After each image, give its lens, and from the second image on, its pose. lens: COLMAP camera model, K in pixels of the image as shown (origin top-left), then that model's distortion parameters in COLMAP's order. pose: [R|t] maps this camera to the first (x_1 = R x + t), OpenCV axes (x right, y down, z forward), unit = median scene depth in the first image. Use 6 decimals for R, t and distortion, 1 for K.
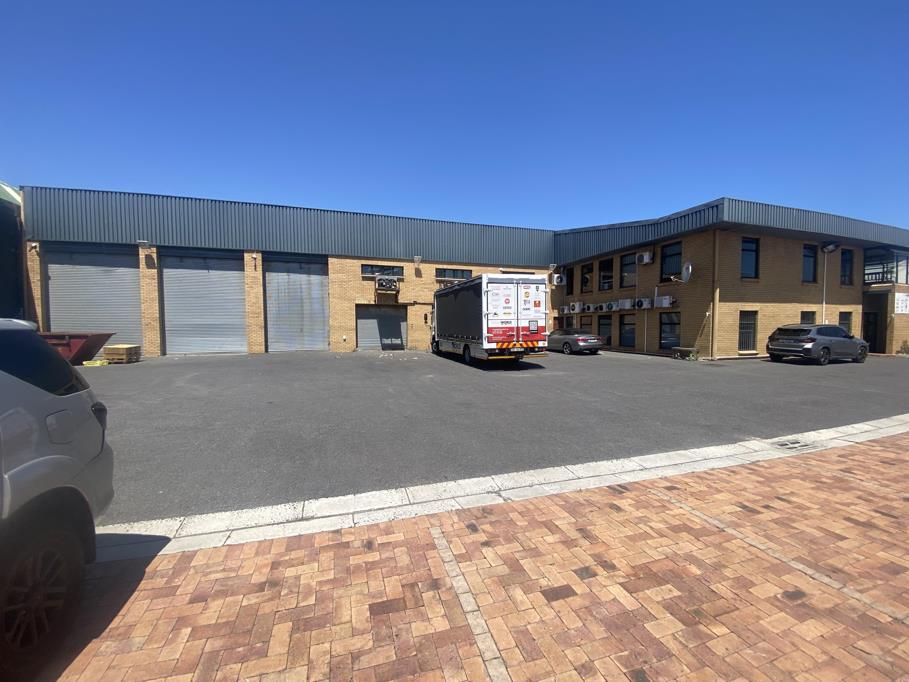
lens RADIAL K [[368.3, 0, 471.5], [0, 368.3, 345.1], [0, 0, 1]] dist [-0.033417, -0.000339]
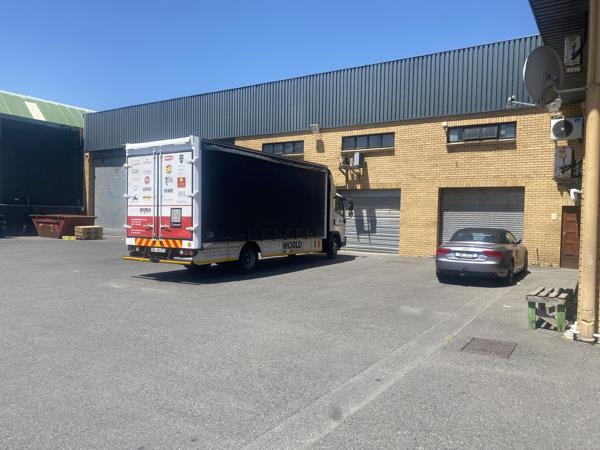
lens RADIAL K [[467.0, 0, 265.3], [0, 467.0, 222.2], [0, 0, 1]] dist [0.057257, -0.003644]
pose [[0.552742, 0.027045, -0.832914, 0.686574], [-0.072252, 0.997265, -0.015567, -0.028614], [0.830215, 0.068784, 0.553184, 0.484926]]
